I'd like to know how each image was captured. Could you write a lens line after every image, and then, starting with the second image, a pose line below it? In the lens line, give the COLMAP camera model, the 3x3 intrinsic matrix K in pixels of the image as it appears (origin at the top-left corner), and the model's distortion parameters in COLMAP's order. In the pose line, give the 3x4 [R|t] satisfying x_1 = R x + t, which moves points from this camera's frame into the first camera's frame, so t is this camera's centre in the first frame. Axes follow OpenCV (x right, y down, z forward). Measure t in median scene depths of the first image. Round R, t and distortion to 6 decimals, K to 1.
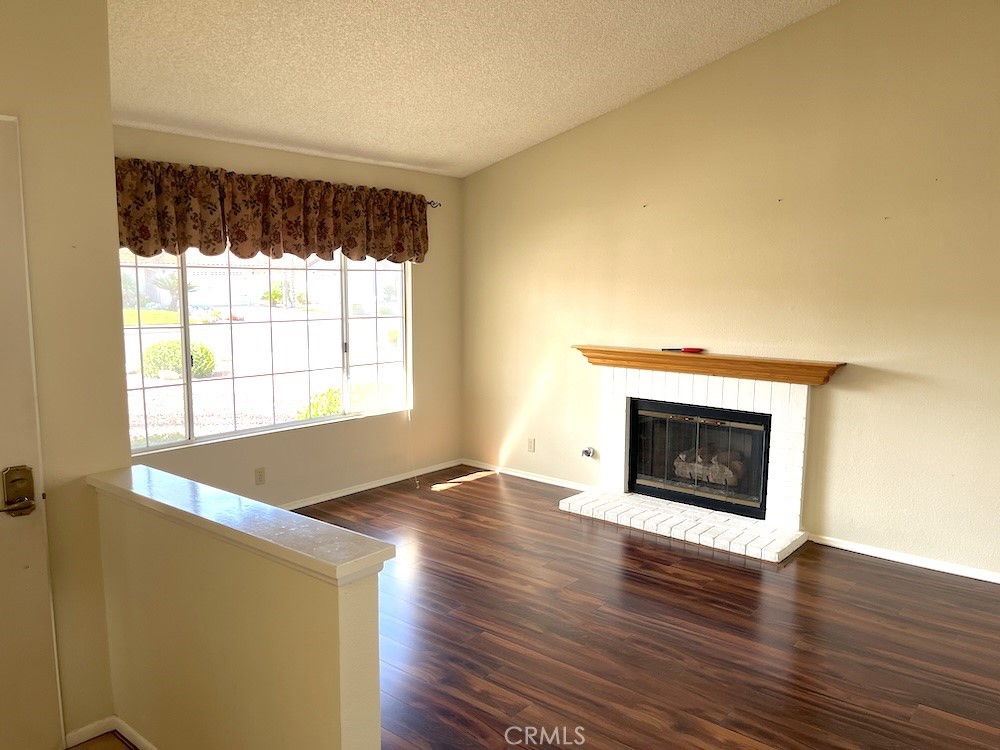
lens RADIAL K [[756.1, 0, 504.3], [0, 756.1, 373.8], [0, 0, 1]] dist [0.006896, 0.004222]
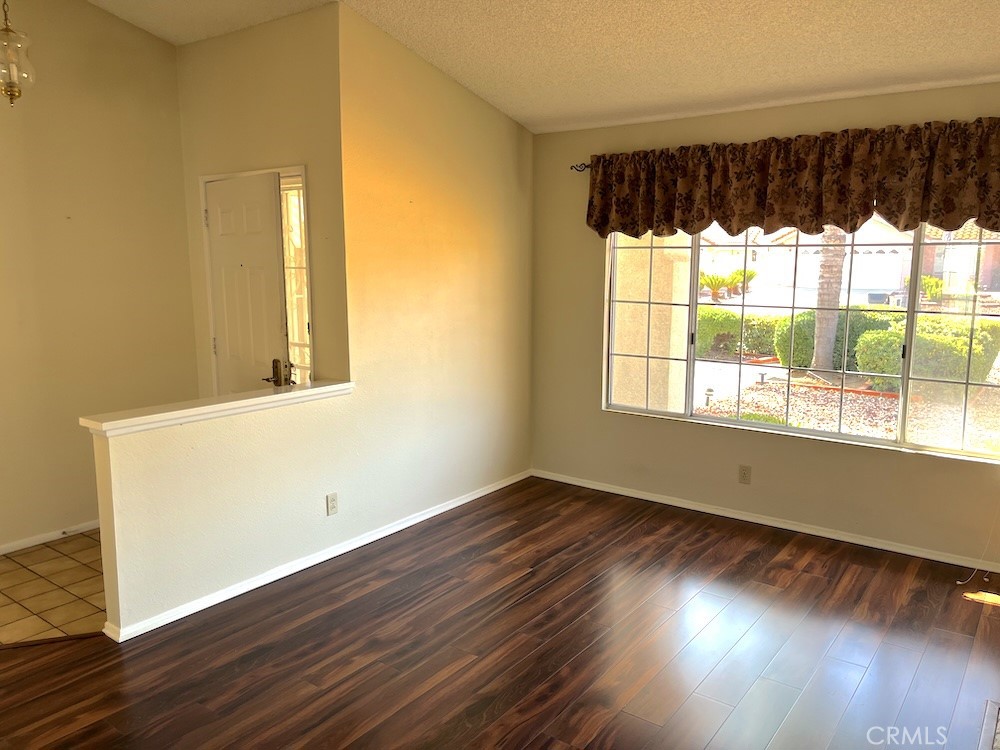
lens RADIAL K [[756.1, 0, 504.3], [0, 756.1, 373.8], [0, 0, 1]] dist [0.006896, 0.004222]
pose [[0.046048, 0.147778, -0.987948, 0.579711], [-0.120460, 0.982602, 0.141364, -0.083080], [0.991650, 0.112498, 0.063048, 0.676547]]
